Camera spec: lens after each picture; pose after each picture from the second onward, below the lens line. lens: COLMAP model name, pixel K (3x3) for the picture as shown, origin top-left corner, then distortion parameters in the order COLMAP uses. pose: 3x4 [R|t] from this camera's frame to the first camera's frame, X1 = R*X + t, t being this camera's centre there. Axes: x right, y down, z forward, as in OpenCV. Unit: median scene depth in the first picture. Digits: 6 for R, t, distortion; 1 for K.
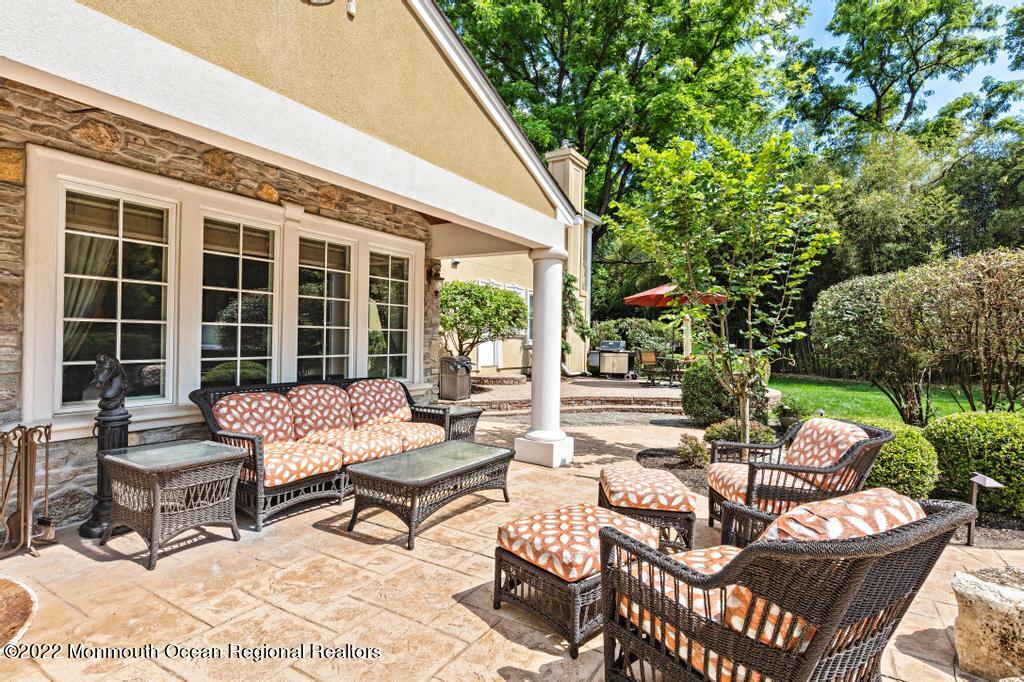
lens RADIAL K [[521.1, 0, 512.0], [0, 521.1, 341.0], [0, 0, 1]] dist [-0.001006, -0.000256]
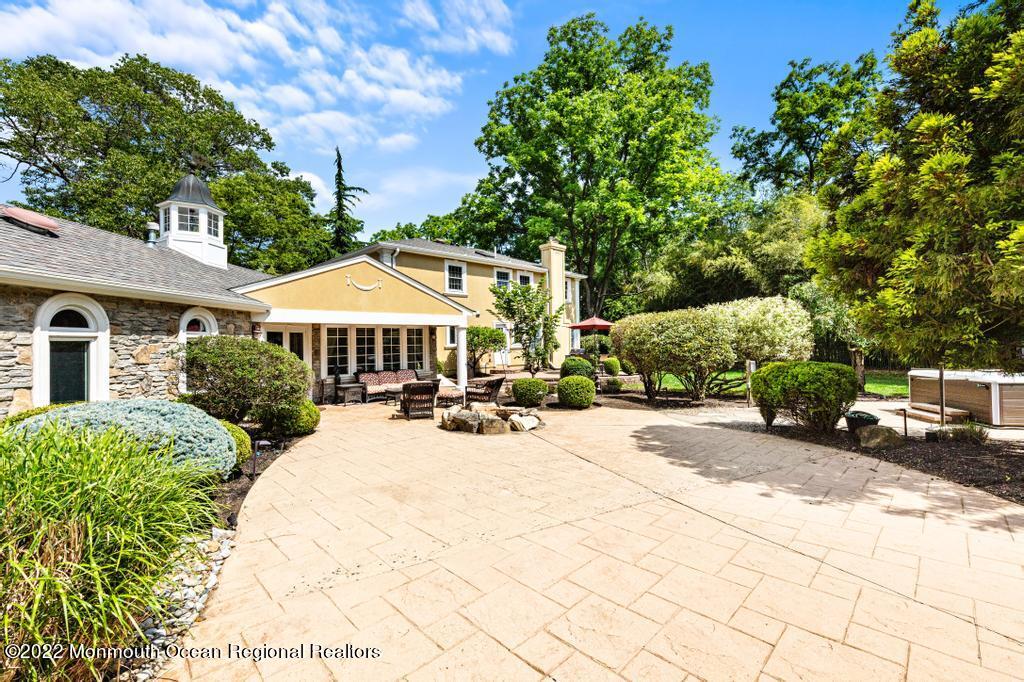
lens RADIAL K [[440.9, 0, 512.0], [0, 440.9, 341.0], [0, 0, 1]] dist [-0.000327, -0.000130]
pose [[0.959706, -0.034326, -0.278901, 1.502712], [0.033042, 0.999411, -0.009305, -0.076023], [0.279056, -0.000286, 0.960275, -1.916144]]
